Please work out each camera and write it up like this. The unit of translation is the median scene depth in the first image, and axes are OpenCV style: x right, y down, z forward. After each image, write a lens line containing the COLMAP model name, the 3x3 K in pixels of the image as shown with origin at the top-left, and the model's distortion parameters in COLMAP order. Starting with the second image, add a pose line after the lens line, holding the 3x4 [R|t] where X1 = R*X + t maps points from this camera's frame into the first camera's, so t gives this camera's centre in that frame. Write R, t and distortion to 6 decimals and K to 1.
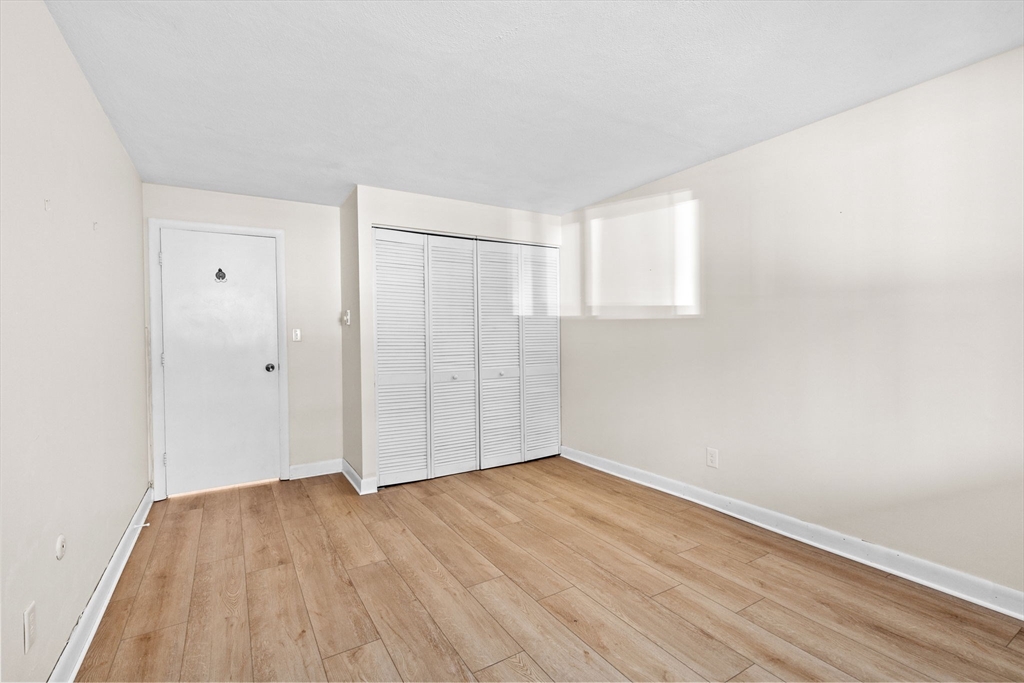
lens RADIAL K [[460.8, 0, 510.7], [0, 460.8, 342.1], [0, 0, 1]] dist [0.010947, -0.004266]
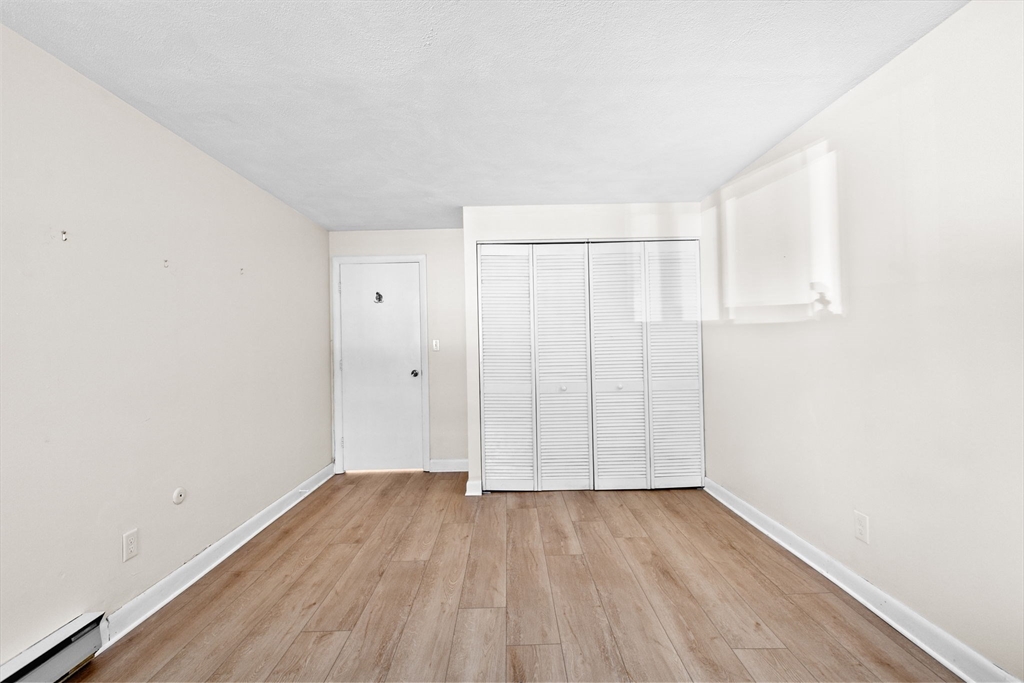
lens RADIAL K [[460.8, 0, 511.3], [0, 460.8, 339.8], [0, 0, 1]] dist [0.010947, -0.004266]
pose [[0.853866, -0.009876, -0.520399, 0.374130], [0.000919, 0.999847, -0.017468, -0.011574], [0.520492, 0.014437, 0.853744, 0.161499]]
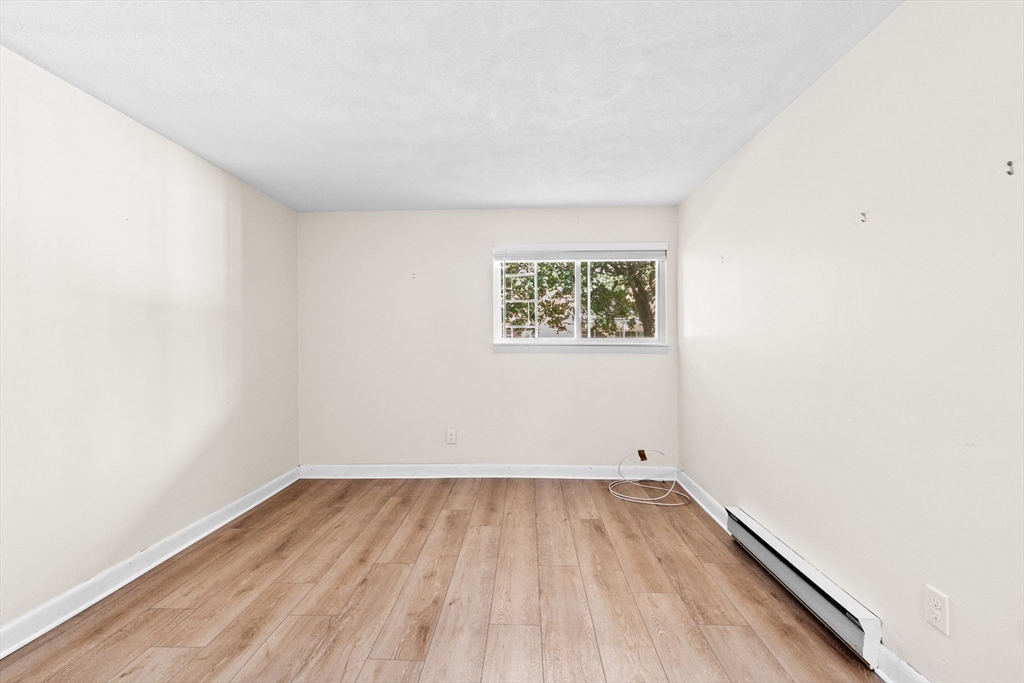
lens RADIAL K [[460.8, 0, 507.2], [0, 460.8, 340.9], [0, 0, 1]] dist [0.010947, -0.004266]
pose [[-0.825155, 0.016103, 0.564676, -0.382424], [0.024189, 0.999684, 0.006839, -0.013685], [-0.564388, 0.019302, -0.825284, 1.112679]]
